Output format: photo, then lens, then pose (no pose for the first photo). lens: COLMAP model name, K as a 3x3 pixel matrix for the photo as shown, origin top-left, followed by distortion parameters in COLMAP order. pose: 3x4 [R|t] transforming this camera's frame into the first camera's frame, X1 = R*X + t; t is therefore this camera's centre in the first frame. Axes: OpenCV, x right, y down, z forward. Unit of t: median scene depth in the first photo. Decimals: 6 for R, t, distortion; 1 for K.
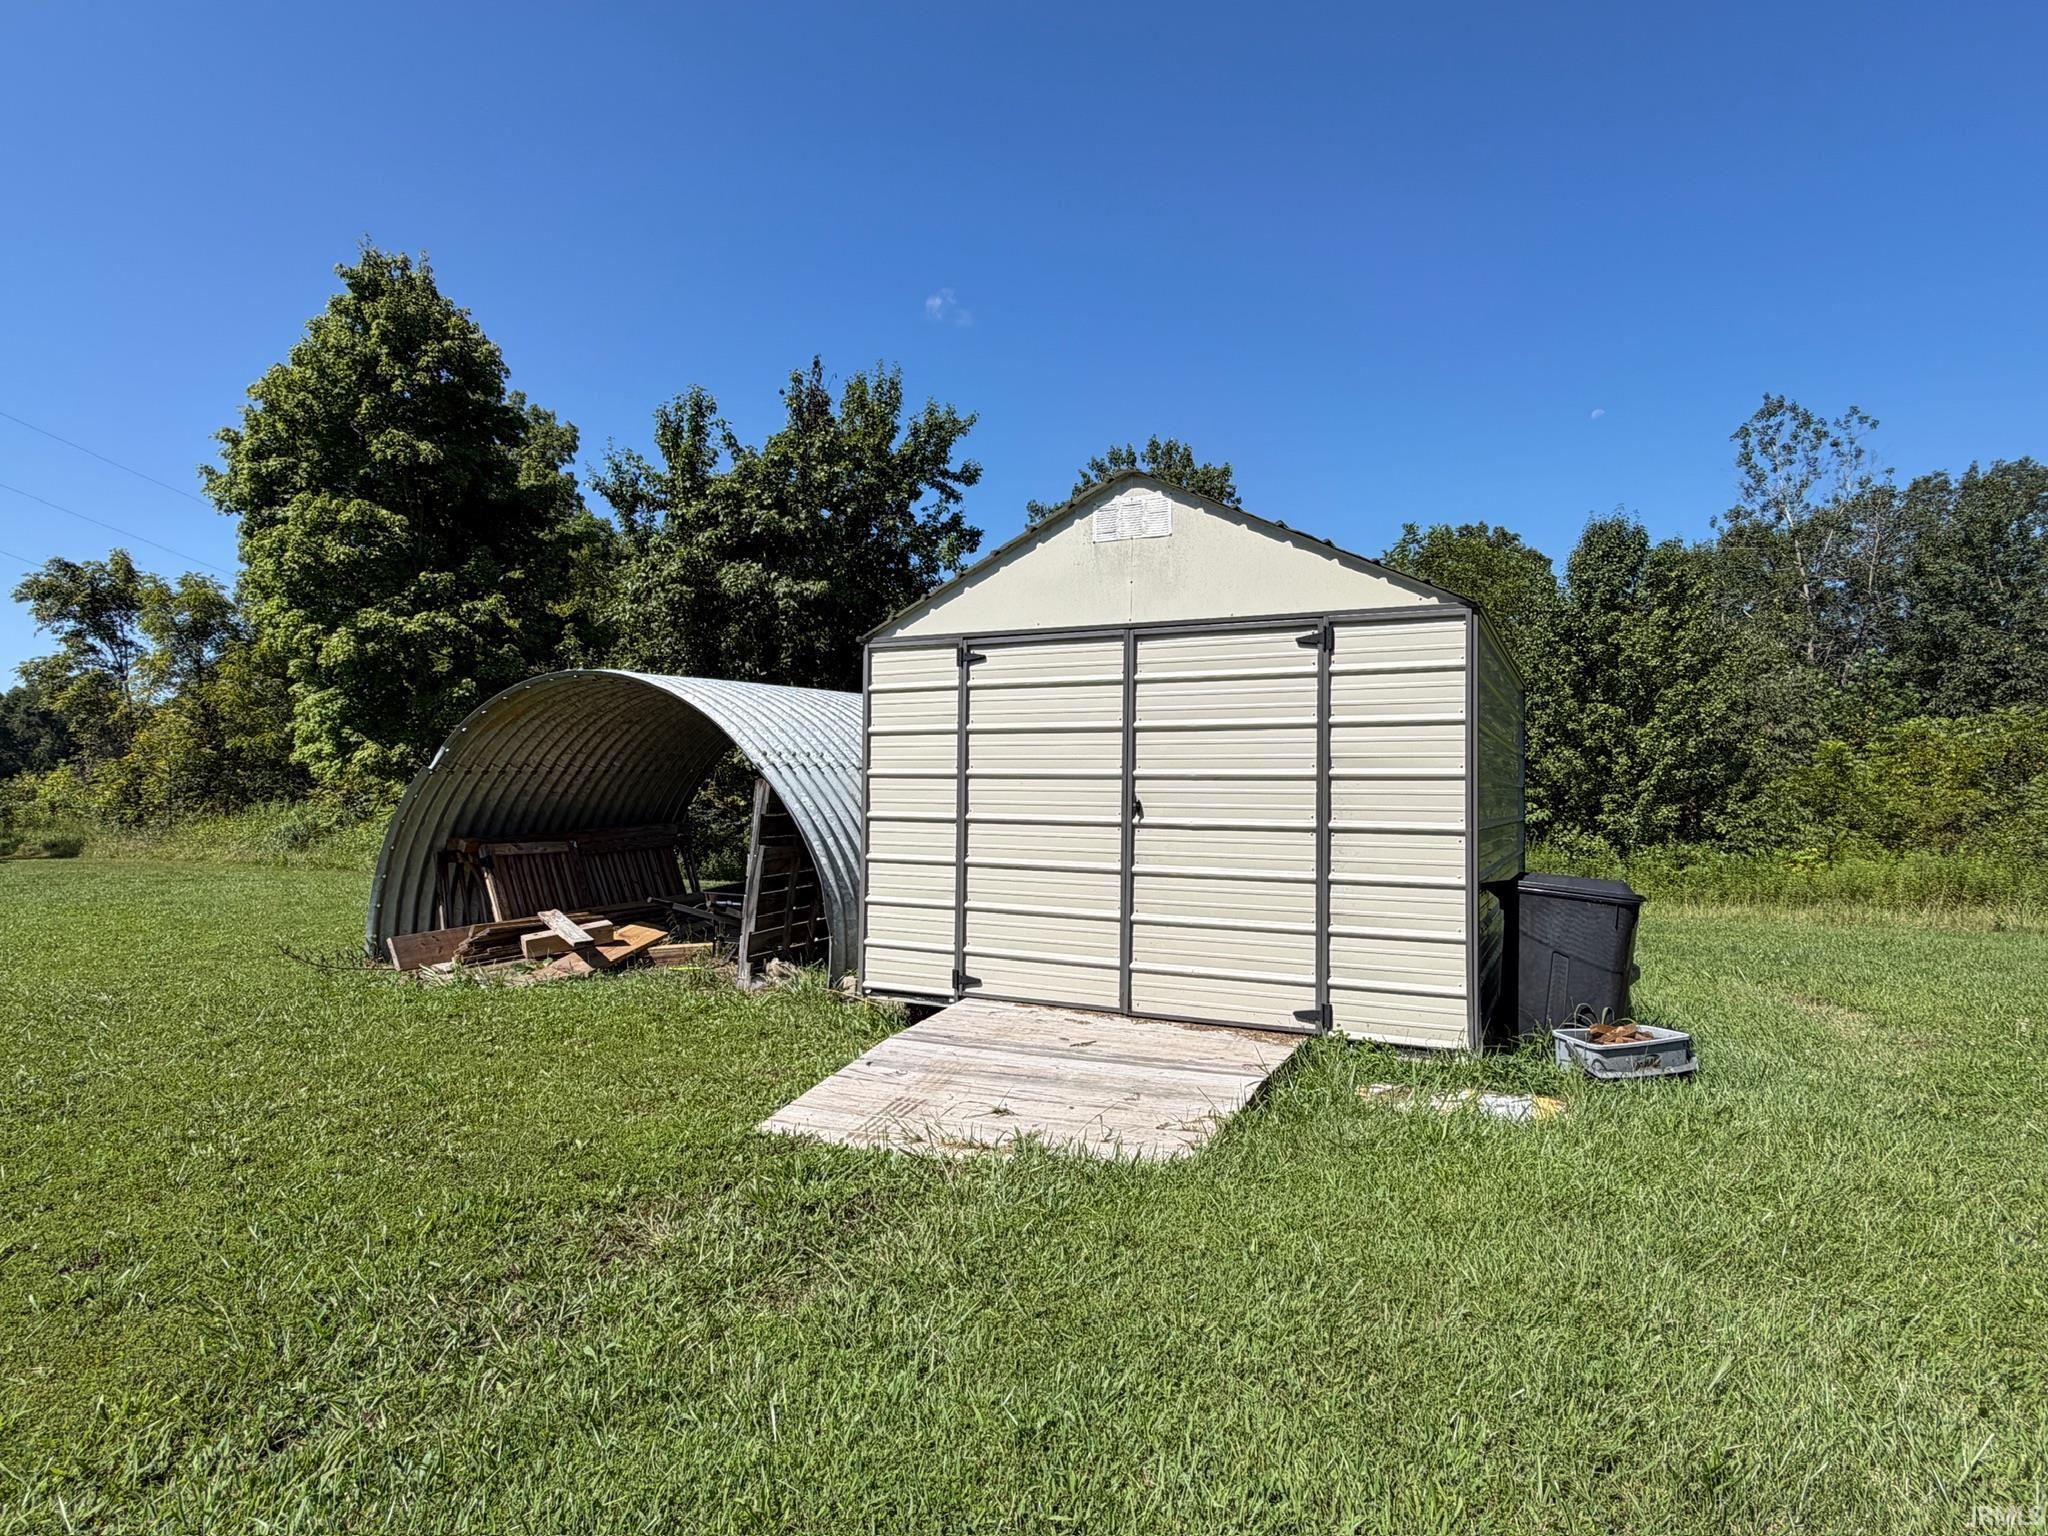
lens RADIAL K [[1113.7, 0, 1031.5], [0, 1113.7, 769.4], [0, 0, 1]] dist [0.005579, -0.002425]
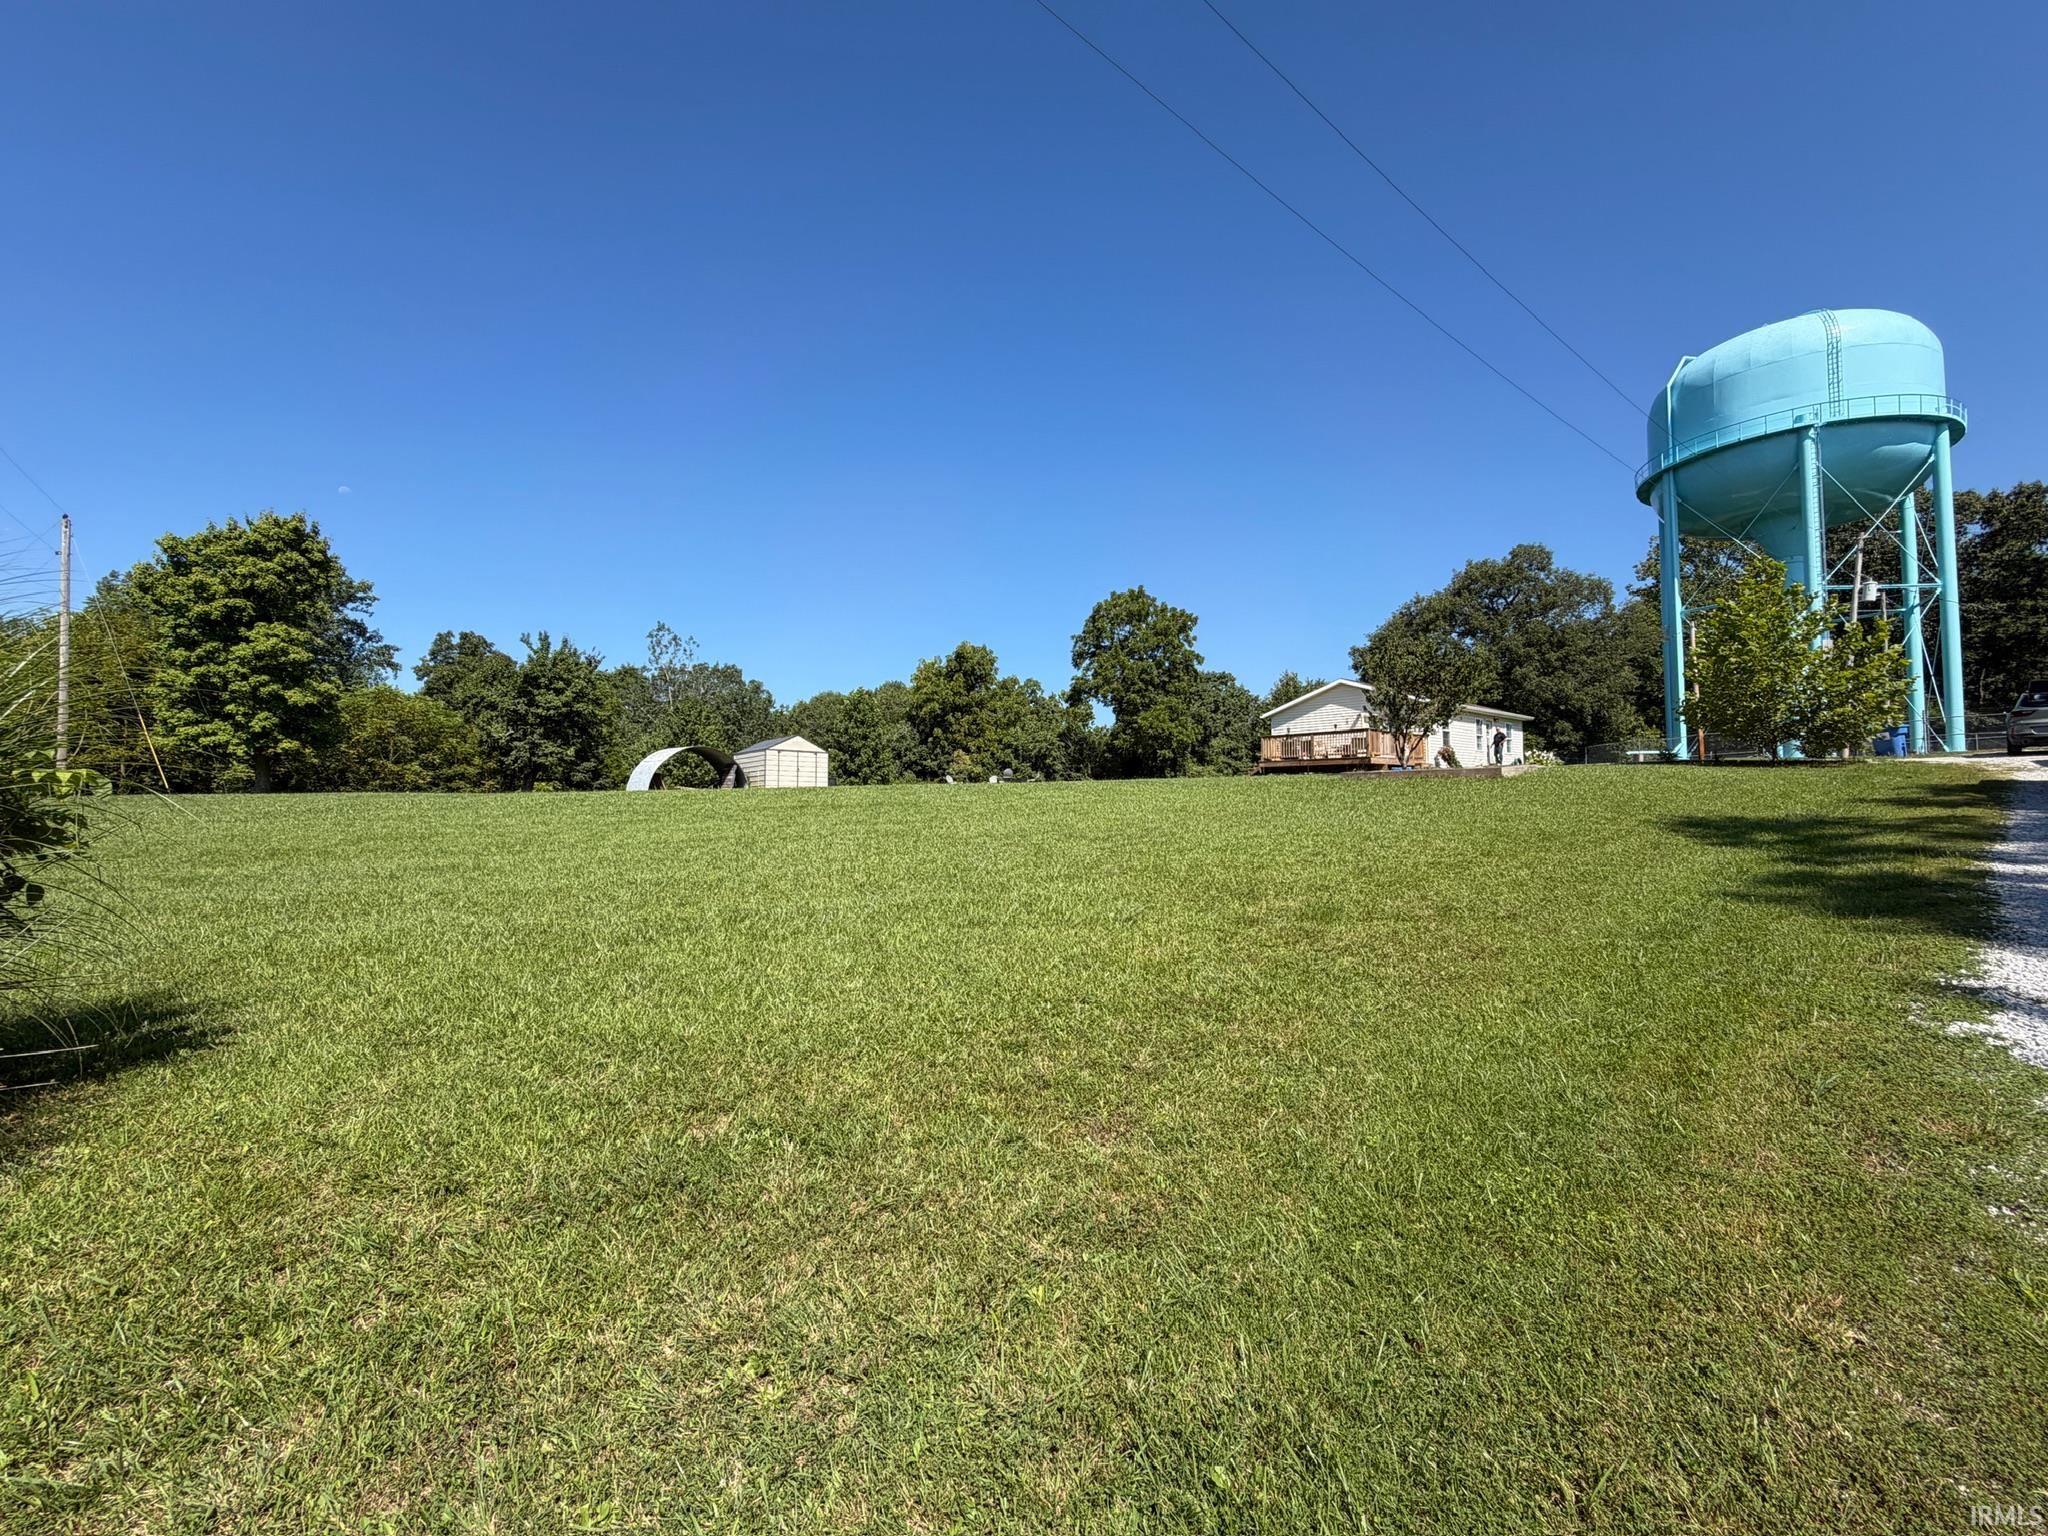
lens RADIAL K [[821.8, 0, 1009.2], [0, 821.8, 765.7], [0, 0, 1]] dist [-0.004541, -0.000864]
pose [[0.407689, 0.043794, 0.912070, -1.494006], [-0.015561, 0.999037, -0.041014, 0.071457], [-0.912988, 0.002528, 0.407978, -0.947958]]
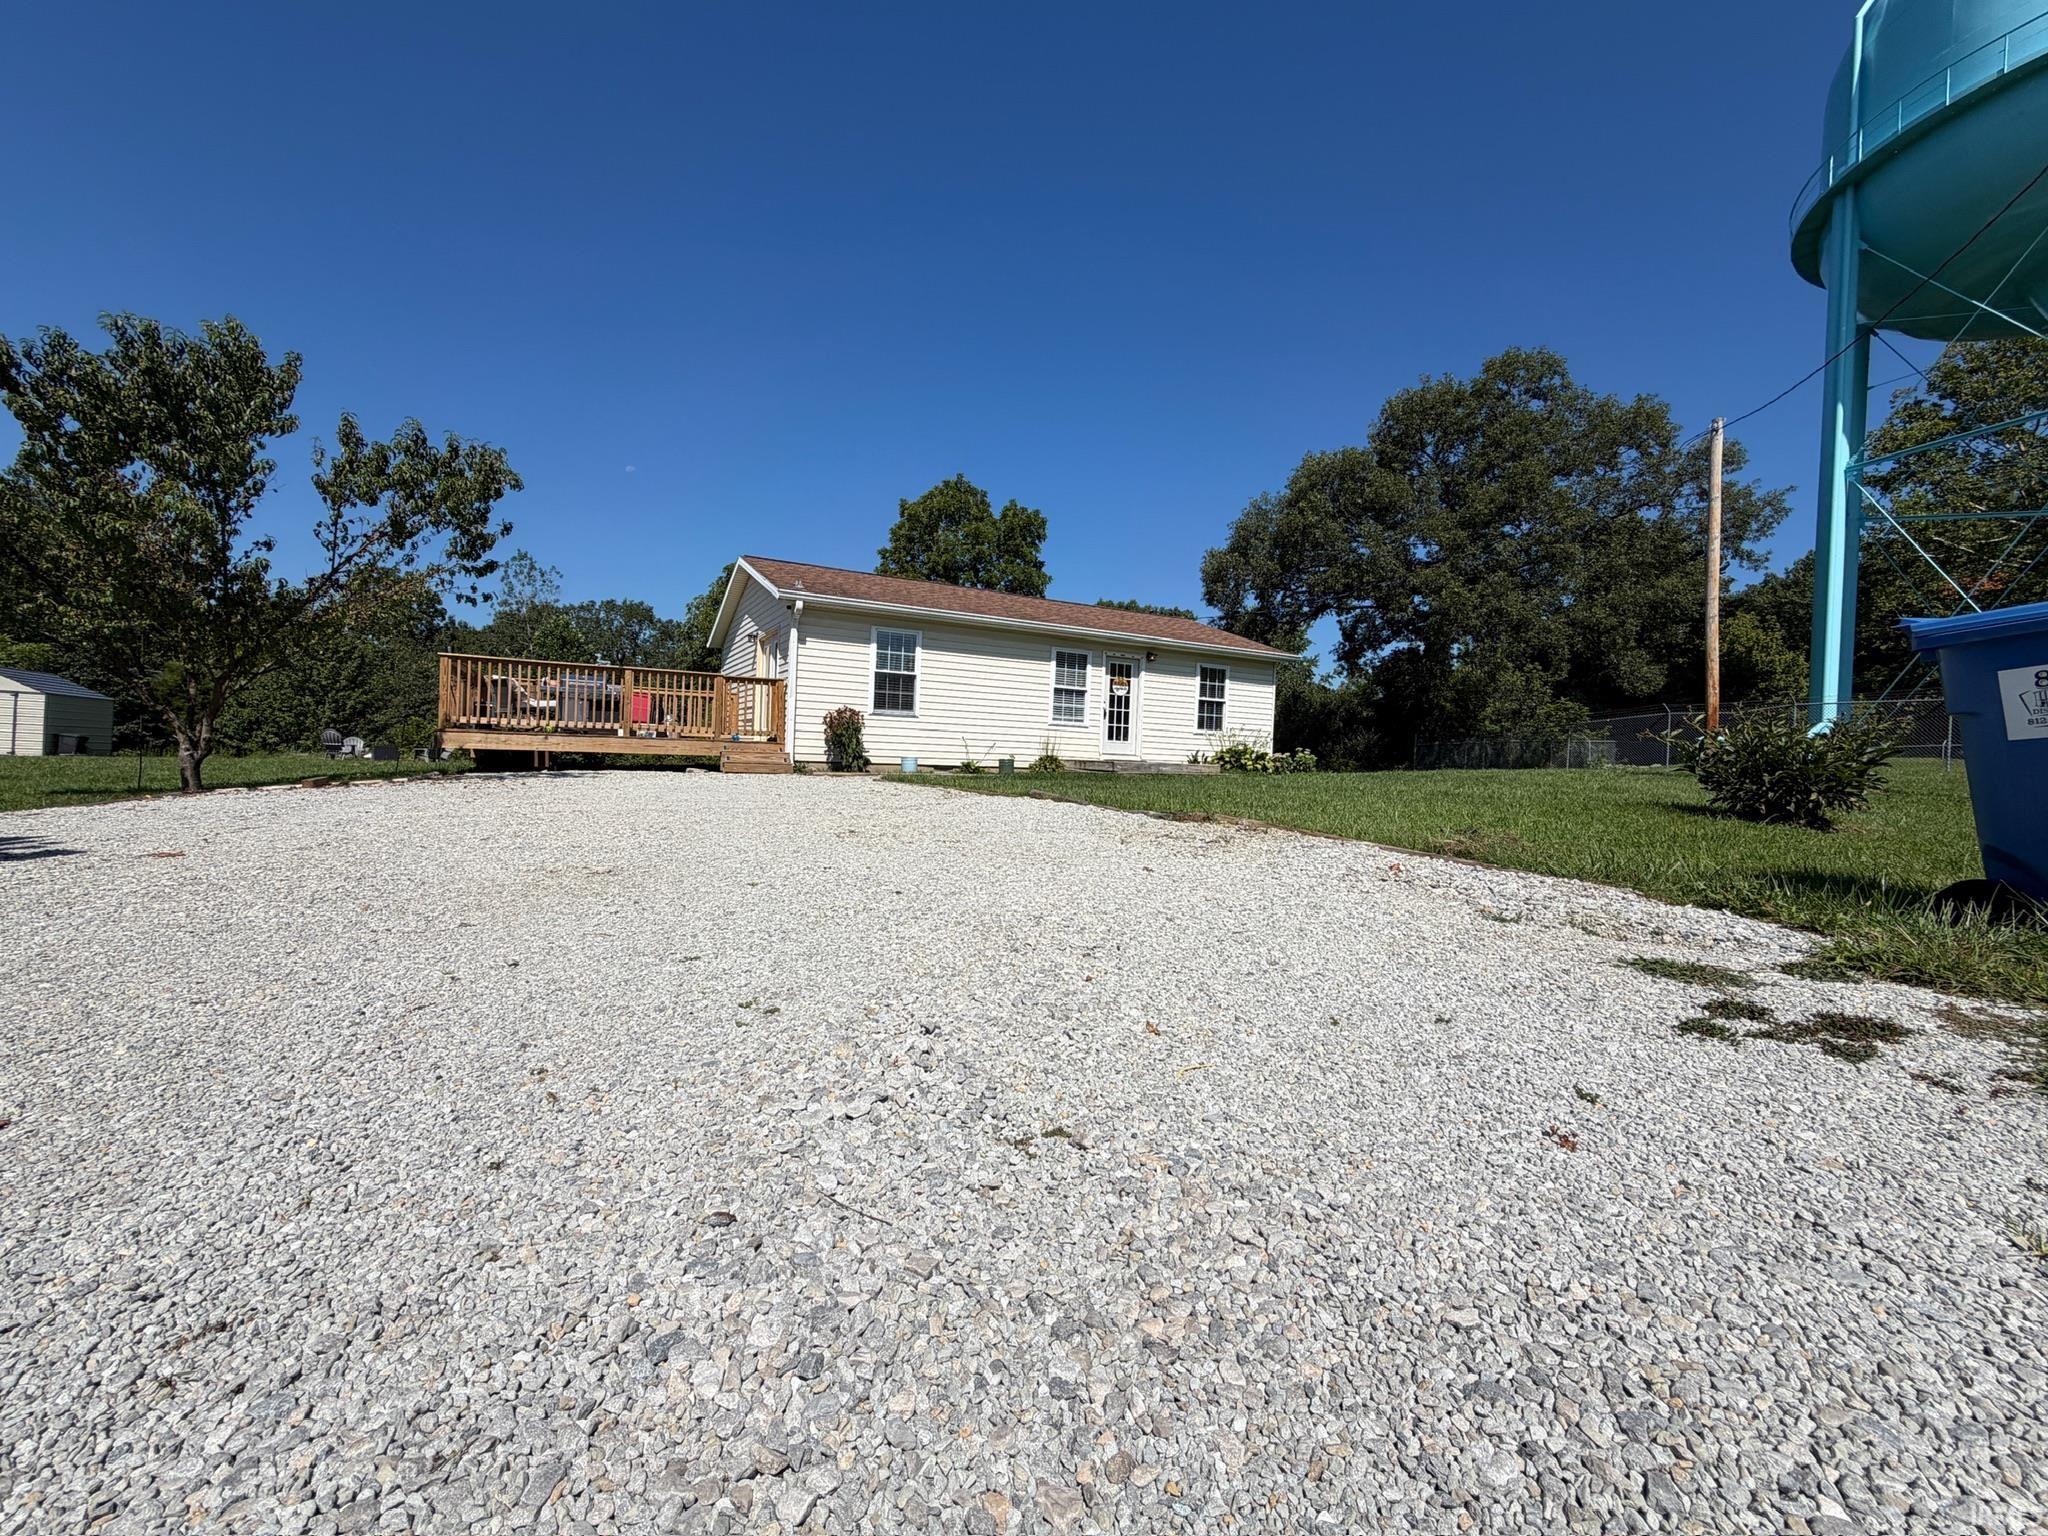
lens RADIAL K [[813.0, 0, 1016.8], [0, 813.0, 767.7], [0, 0, 1]] dist [-0.000692, -0.000008]
pose [[0.591184, 0.019520, 0.806300, -0.025583], [-0.056767, 0.998235, 0.017454, -0.025980], [-0.804537, -0.056090, 0.591249, -1.600427]]
